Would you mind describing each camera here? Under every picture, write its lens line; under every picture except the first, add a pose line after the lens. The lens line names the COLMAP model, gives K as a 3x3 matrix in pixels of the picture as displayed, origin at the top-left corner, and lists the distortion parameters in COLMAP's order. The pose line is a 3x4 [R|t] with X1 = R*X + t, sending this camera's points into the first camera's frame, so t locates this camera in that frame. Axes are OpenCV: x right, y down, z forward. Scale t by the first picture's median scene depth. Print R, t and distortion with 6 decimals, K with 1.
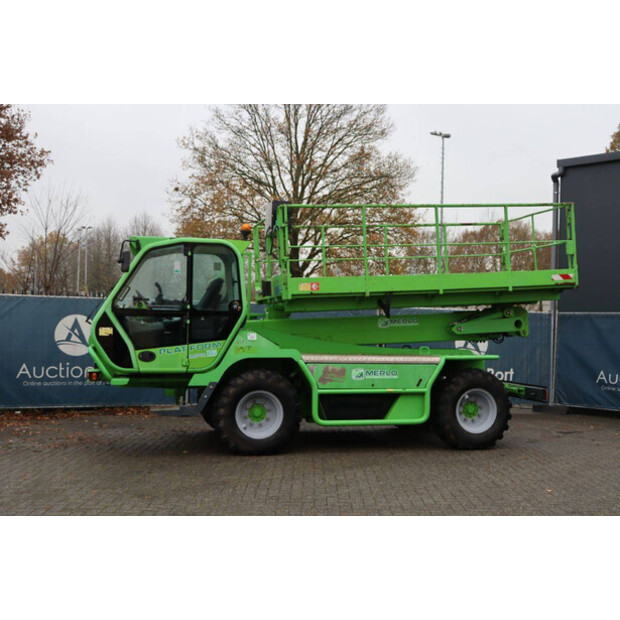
lens RADIAL K [[733.0, 0, 316.1], [0, 733.0, 311.0], [0, 0, 1]] dist [0.014524, 0.064182]
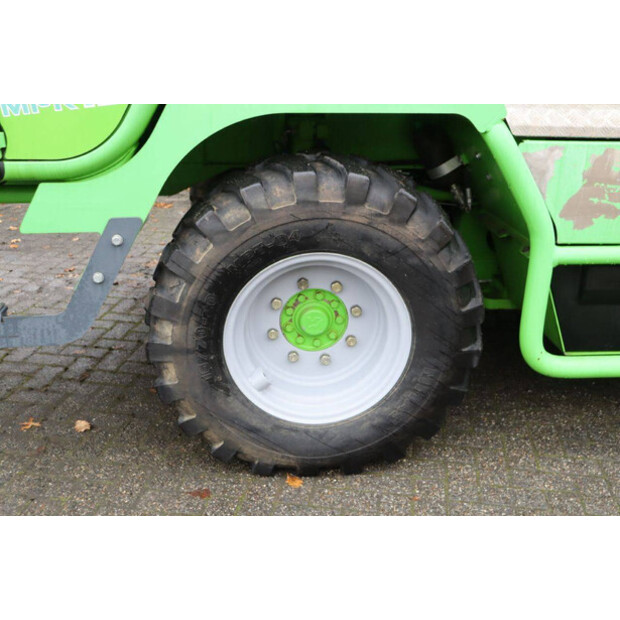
lens RADIAL K [[676.7, 0, 310.0], [0, 676.7, 310.0], [0, 0, 1]] dist [-0.023083, -0.010099]
pose [[0.988558, 0.060359, -0.138237, -0.046277], [-0.002721, 0.923434, 0.383747, 0.038160], [0.150815, -0.378980, 0.913033, 0.757899]]
